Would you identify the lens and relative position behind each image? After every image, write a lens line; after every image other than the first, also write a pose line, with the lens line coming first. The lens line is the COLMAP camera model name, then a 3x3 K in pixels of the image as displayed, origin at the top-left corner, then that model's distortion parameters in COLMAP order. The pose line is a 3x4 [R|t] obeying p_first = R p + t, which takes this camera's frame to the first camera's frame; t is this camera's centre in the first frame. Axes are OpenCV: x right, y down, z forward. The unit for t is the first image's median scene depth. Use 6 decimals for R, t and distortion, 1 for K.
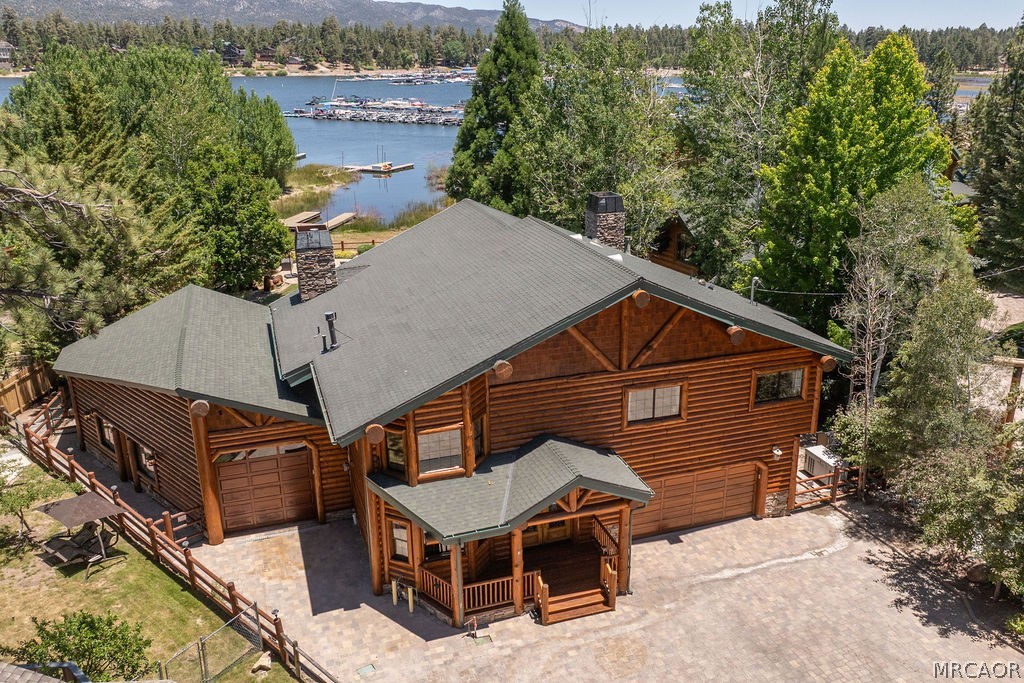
lens RADIAL K [[891.3, 0, 521.9], [0, 891.3, 333.4], [0, 0, 1]] dist [-0.010113, 0.018647]
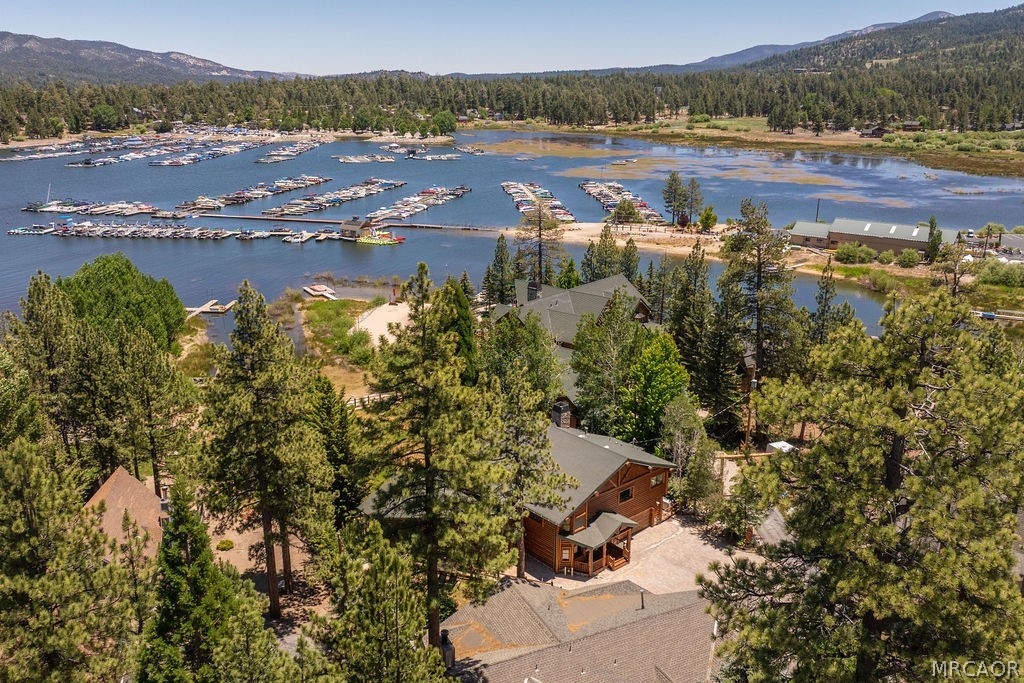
lens RADIAL K [[891.3, 0, 515.2], [0, 891.3, 345.9], [0, 0, 1]] dist [-0.010113, 0.018647]
pose [[0.922960, -0.100216, 0.371621, -1.164647], [0.107435, 0.994211, 0.001286, -0.427646], [-0.369598, 0.038738, 0.928384, -1.542732]]
